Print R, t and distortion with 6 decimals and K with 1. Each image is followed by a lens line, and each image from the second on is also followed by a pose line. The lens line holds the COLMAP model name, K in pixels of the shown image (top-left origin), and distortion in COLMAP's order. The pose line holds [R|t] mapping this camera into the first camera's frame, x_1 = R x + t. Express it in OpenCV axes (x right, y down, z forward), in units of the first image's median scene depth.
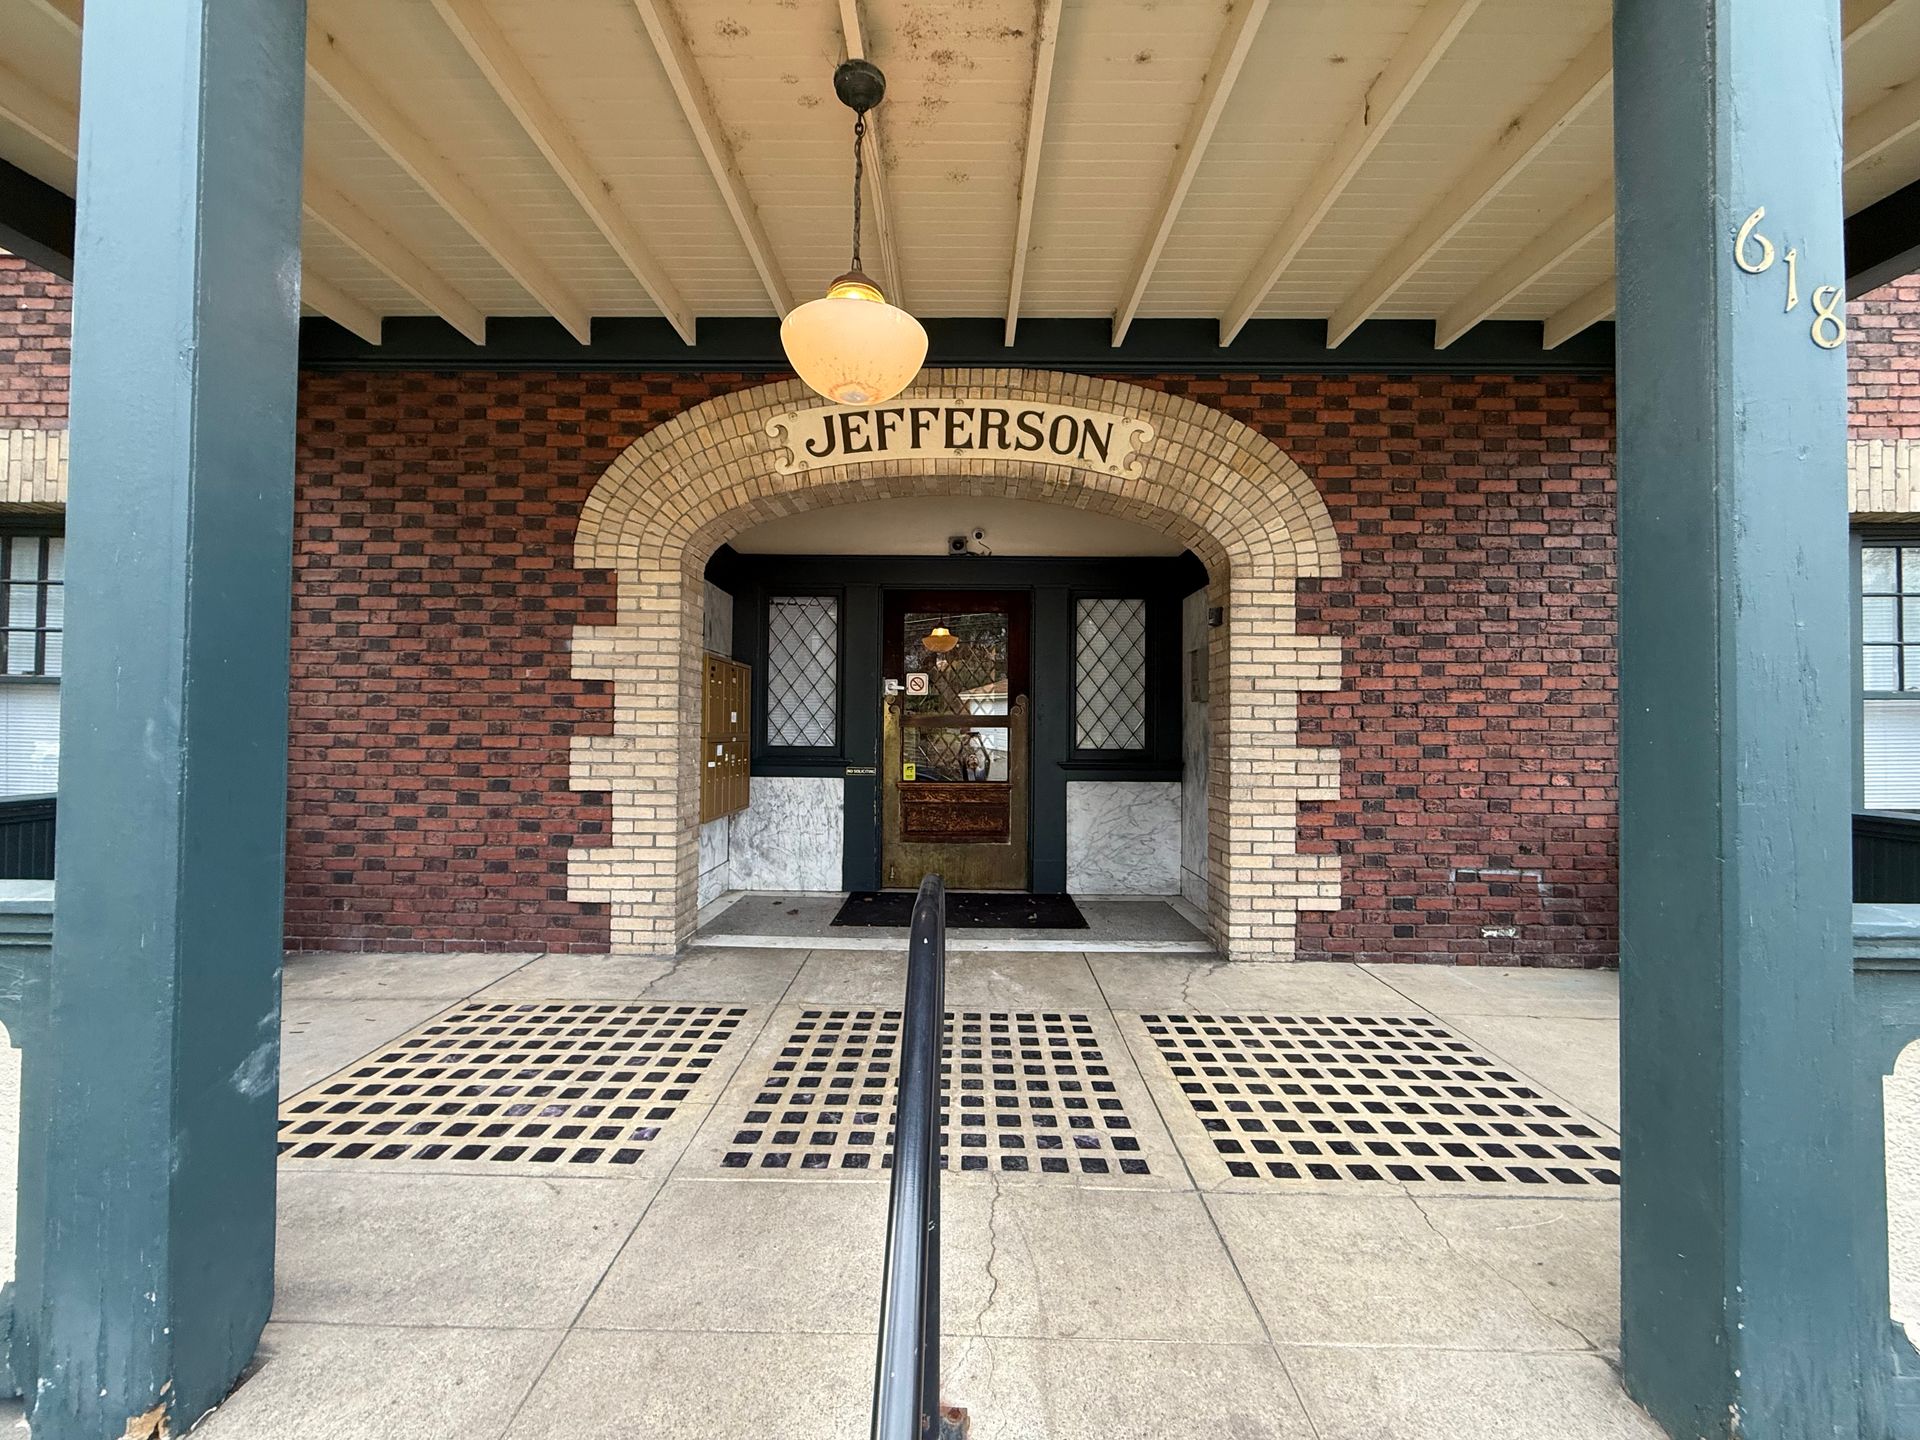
lens RADIAL K [[761.7, 0, 954.3], [0, 761.7, 719.4], [0, 0, 1]] dist [0.008676, -0.004299]
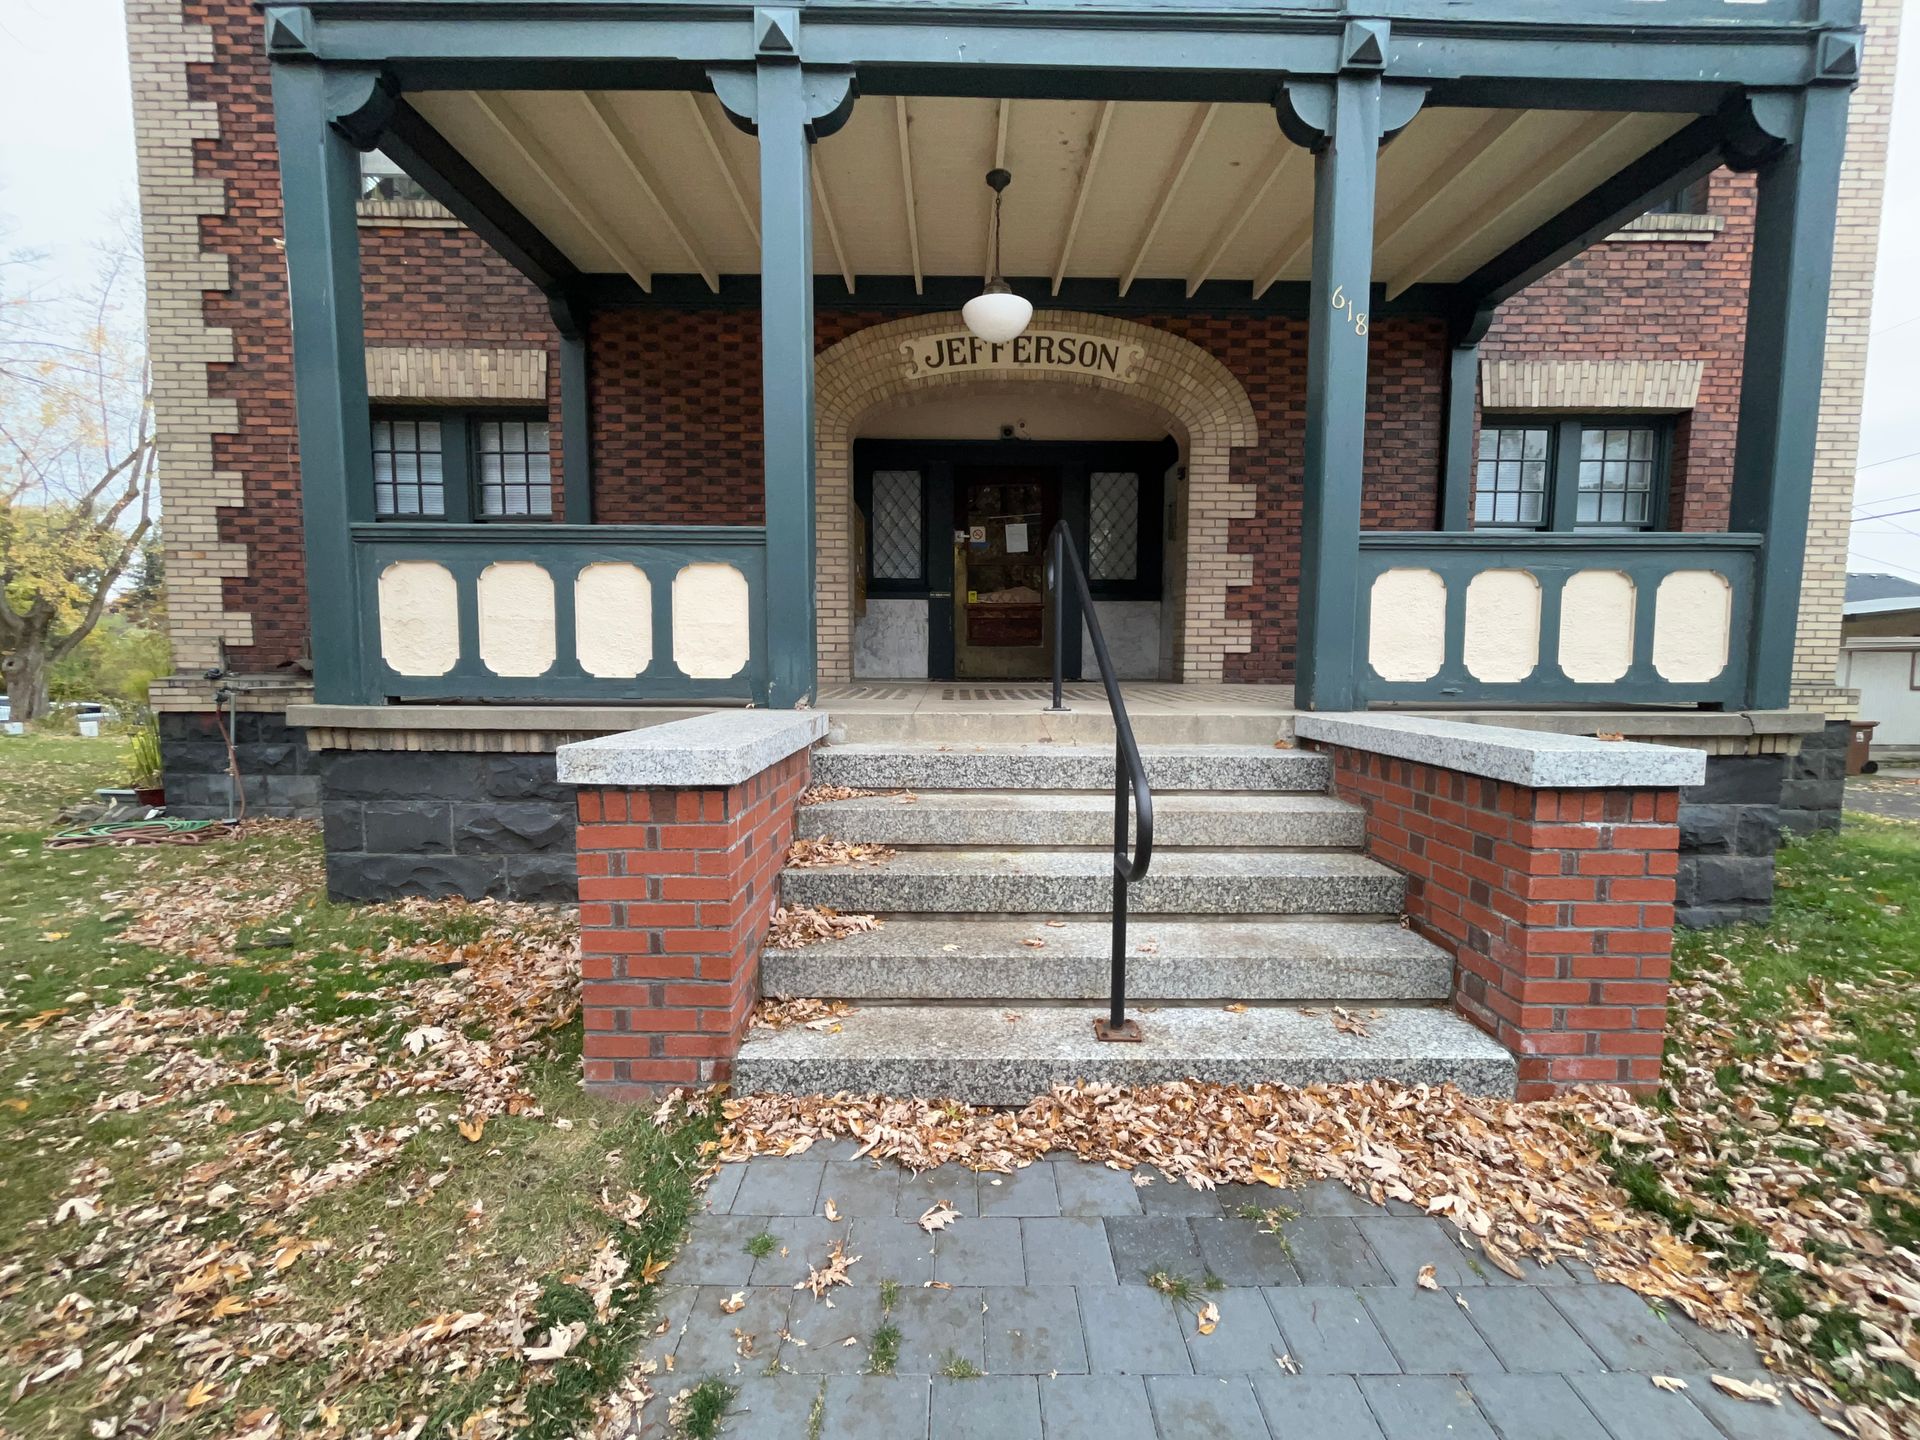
lens RADIAL K [[773.8, 0, 967.8], [0, 773.8, 721.7], [0, 0, 1]] dist [0.000478, 0.000507]
pose [[0.999631, -0.007022, 0.026257, -0.153853], [0.004439, 0.995257, 0.097184, 0.230814], [-0.026815, -0.097031, 0.994920, -0.669868]]
